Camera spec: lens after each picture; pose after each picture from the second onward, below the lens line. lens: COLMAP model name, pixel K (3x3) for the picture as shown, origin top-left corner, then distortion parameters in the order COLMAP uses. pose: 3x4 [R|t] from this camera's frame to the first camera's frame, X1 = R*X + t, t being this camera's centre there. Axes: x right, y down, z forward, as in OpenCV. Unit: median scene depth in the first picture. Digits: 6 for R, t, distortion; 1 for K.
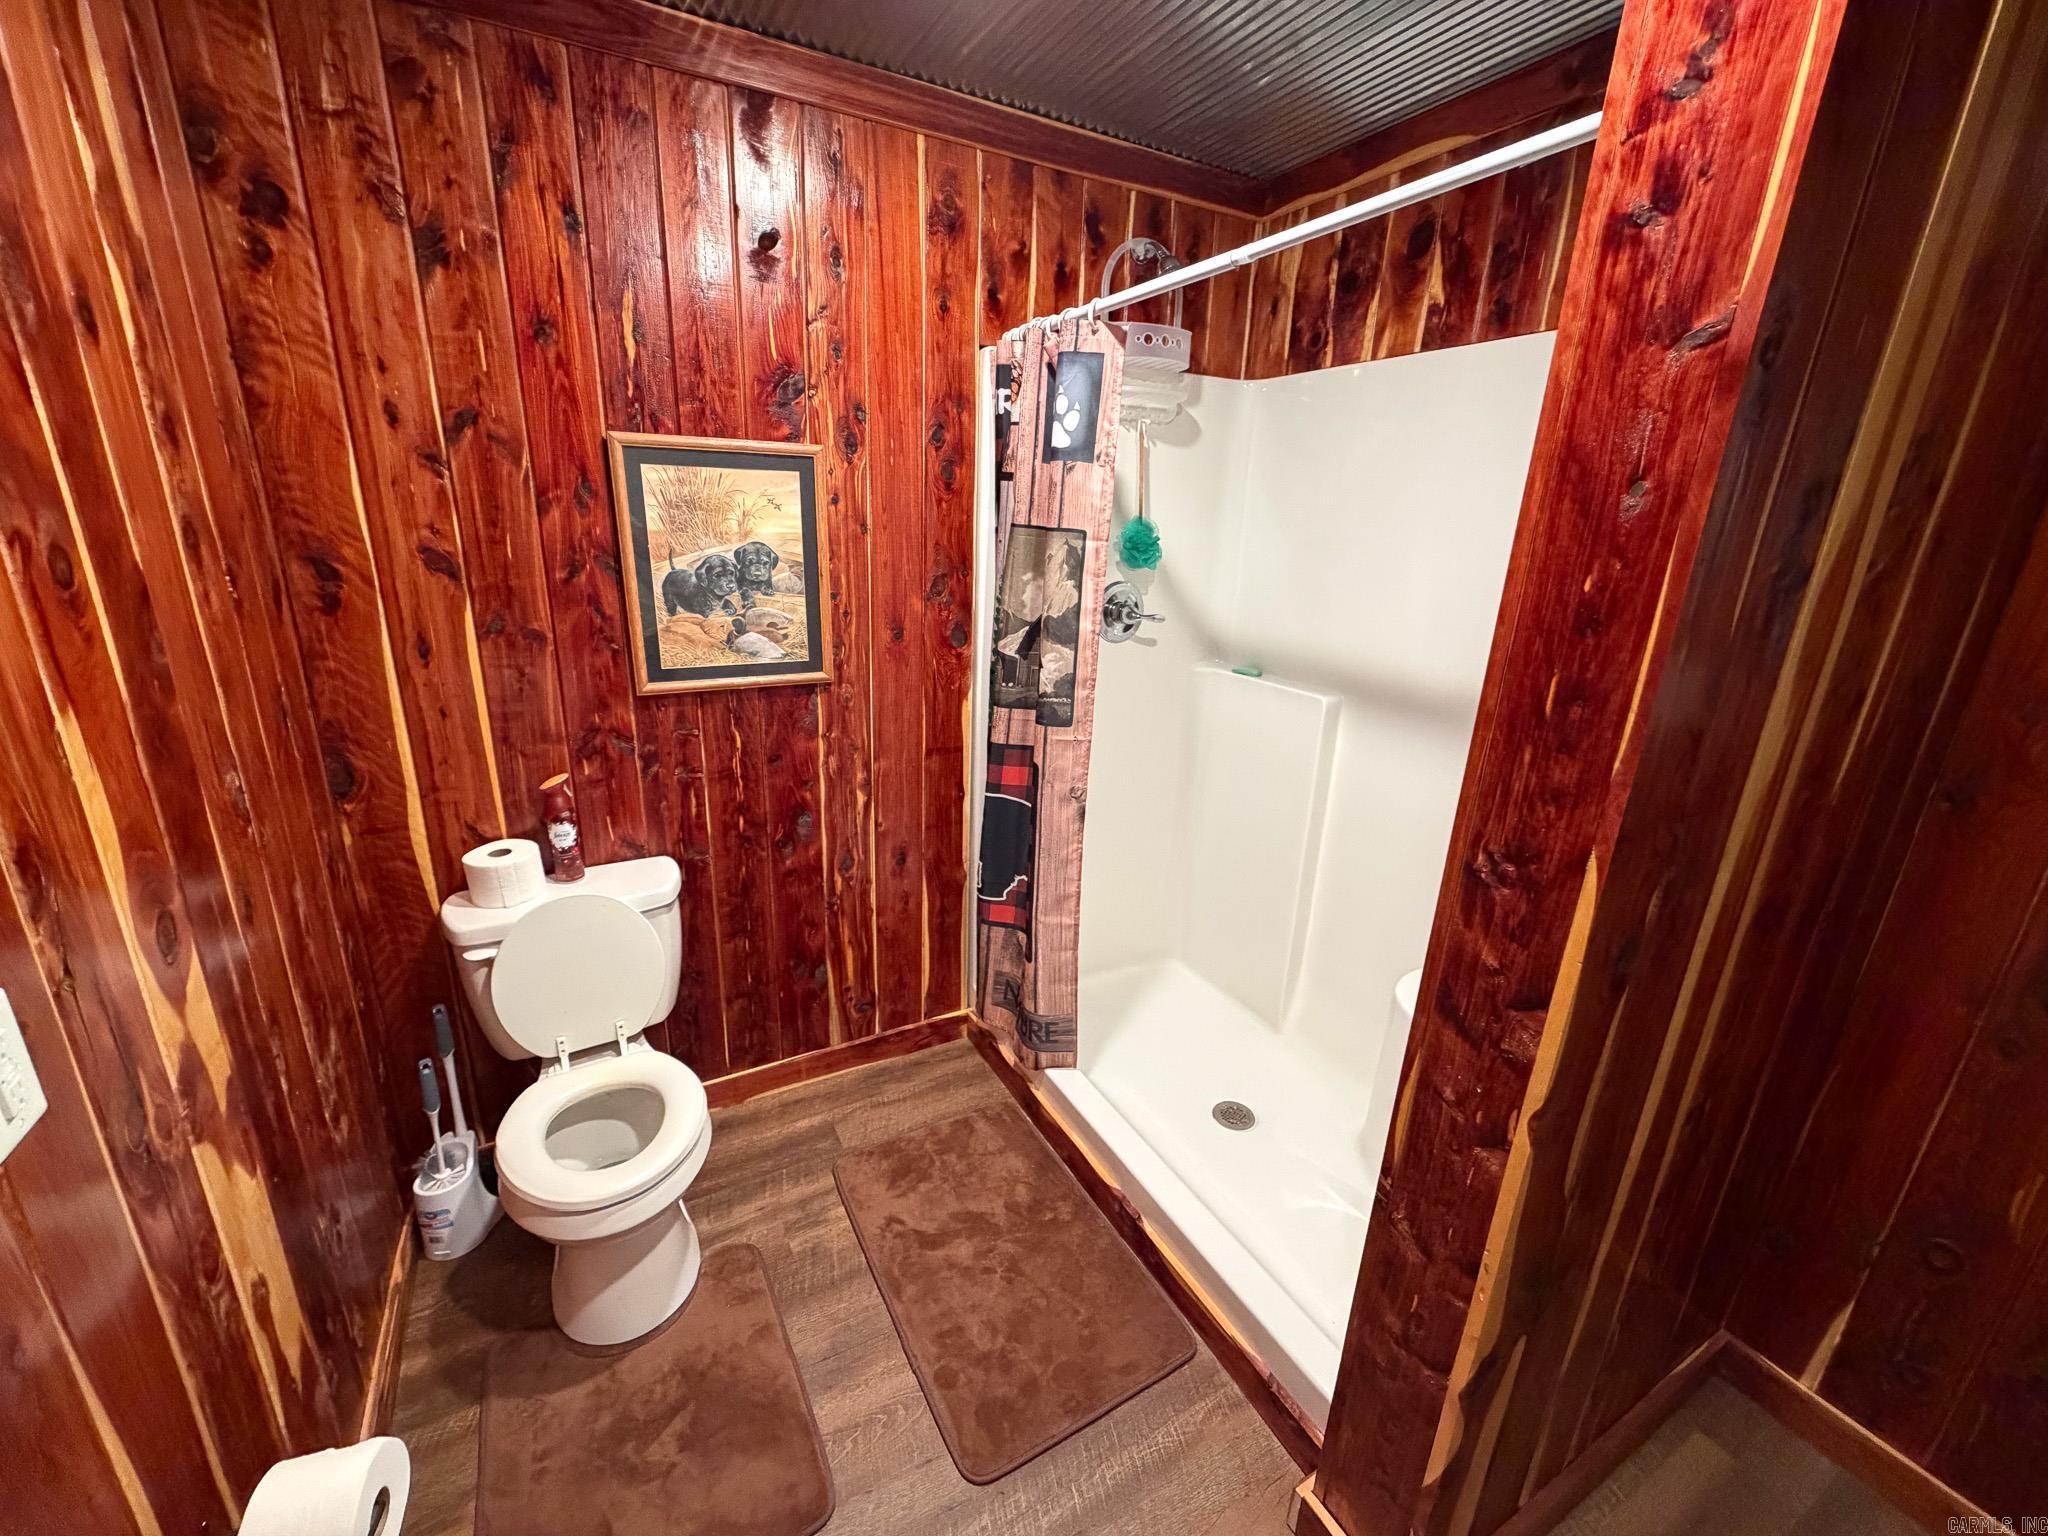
lens RADIAL K [[818.1, 0, 1022.6], [0, 818.1, 769.3], [0, 0, 1]] dist [0.000763, -0.000410]
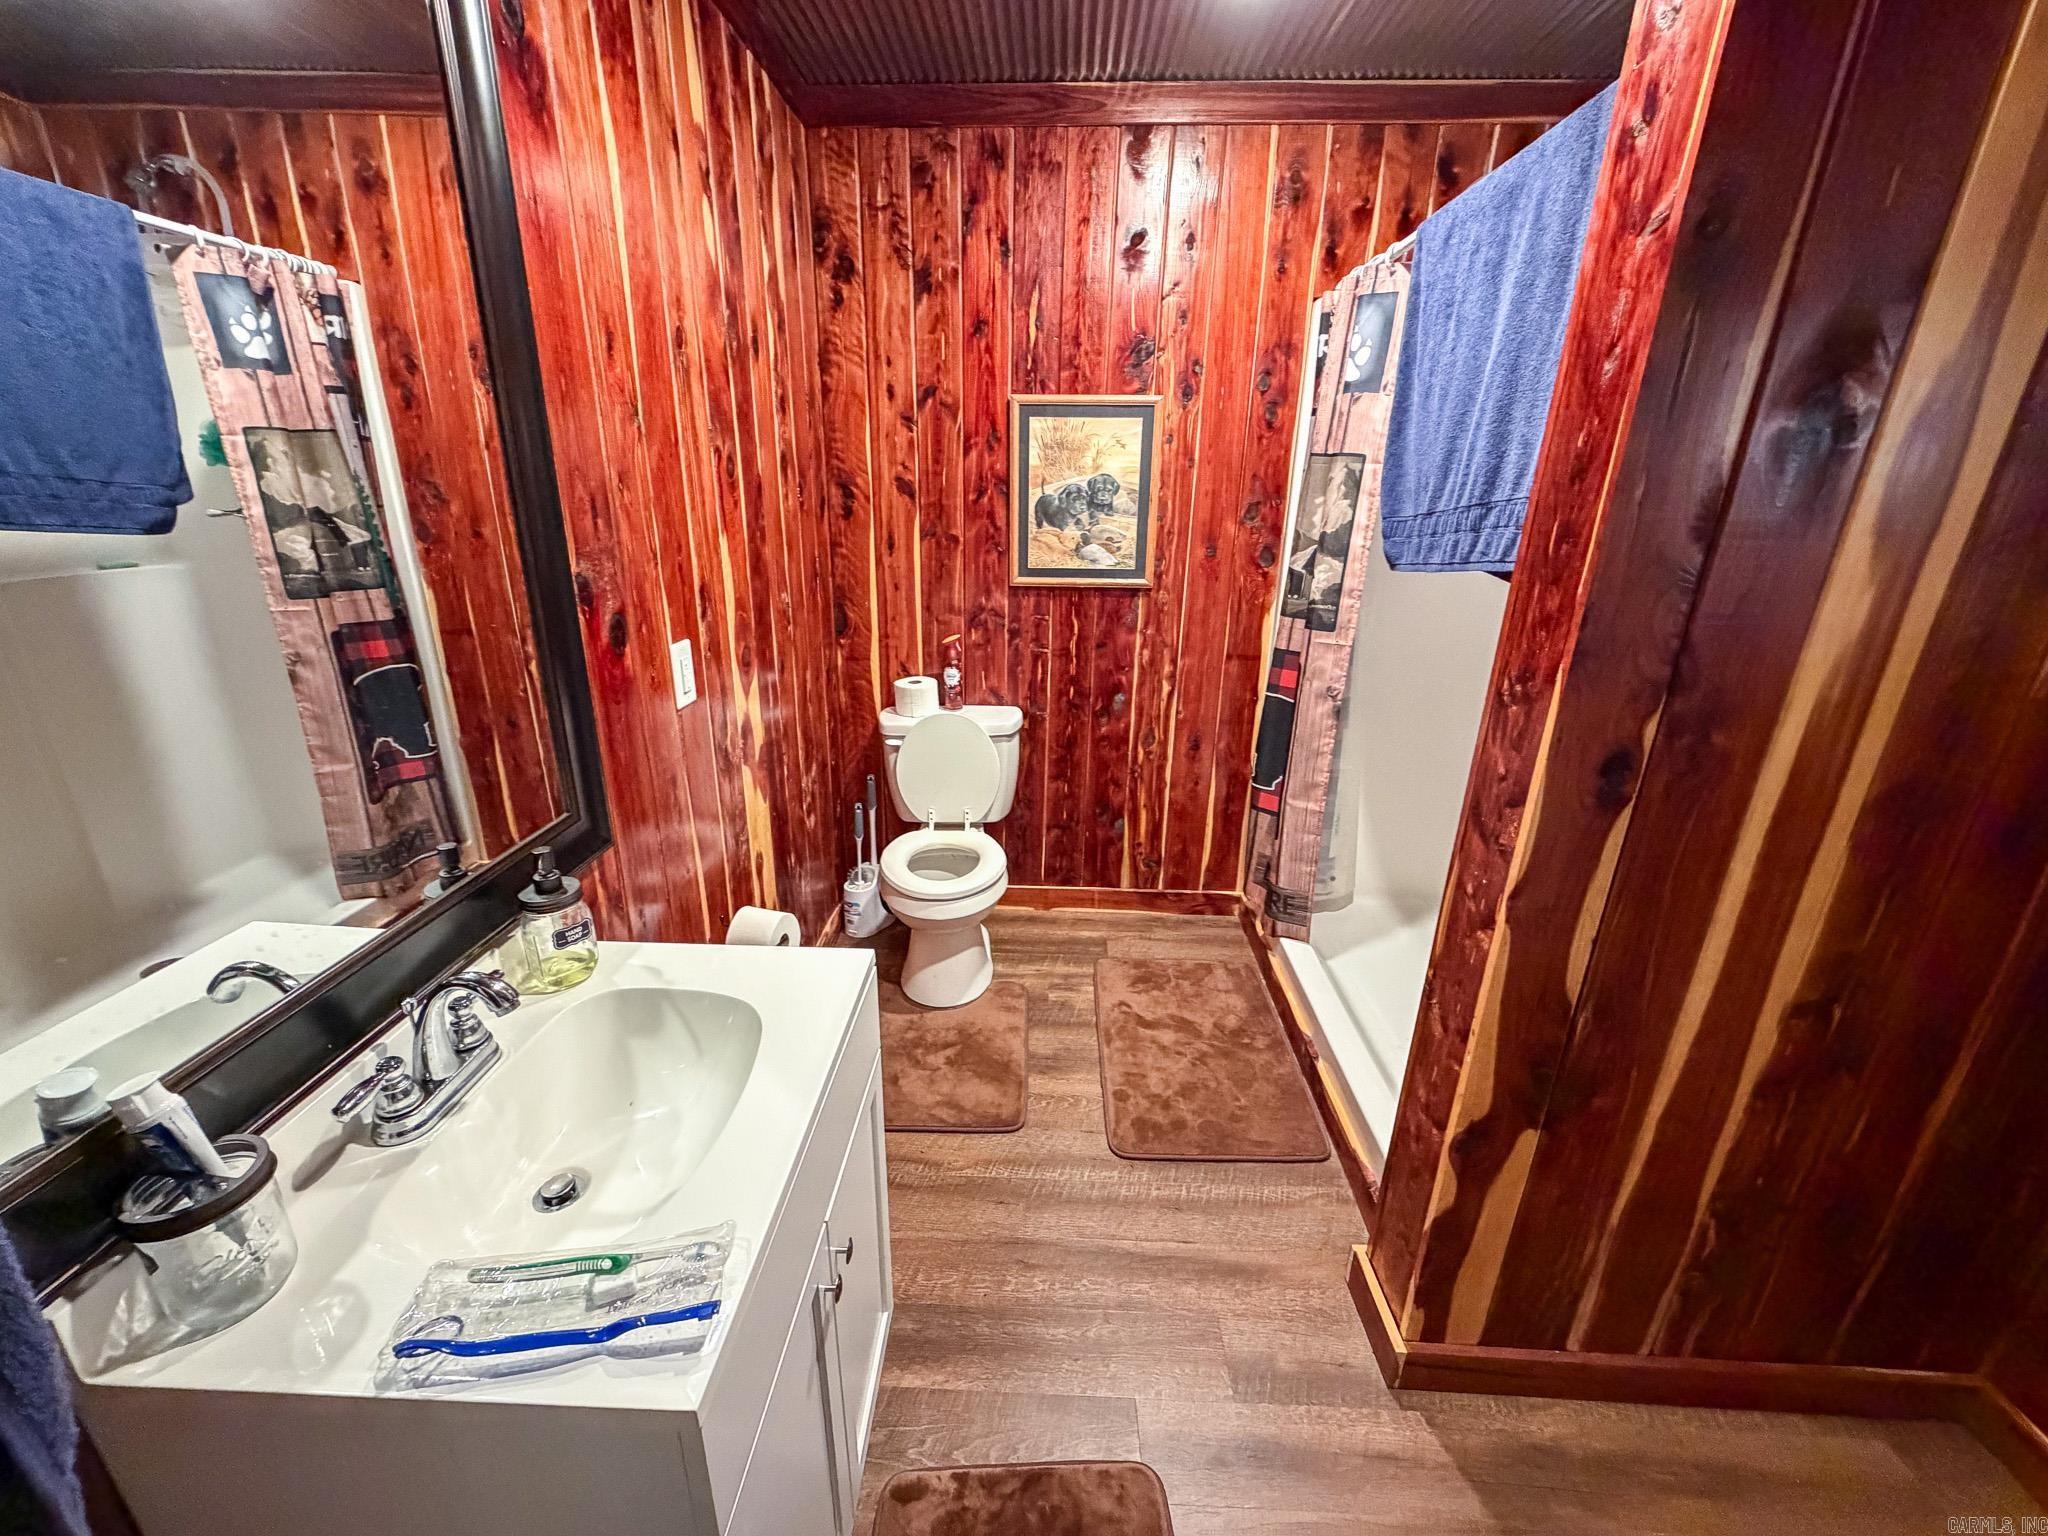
lens RADIAL K [[818.1, 0, 1023.7], [0, 818.1, 767.5], [0, 0, 1]] dist [0.000763, -0.000410]
pose [[0.857952, 0.149880, -0.491380, 0.319916], [-0.138495, 0.988561, 0.059716, 0.146695], [0.494709, 0.016820, 0.868896, -0.227677]]
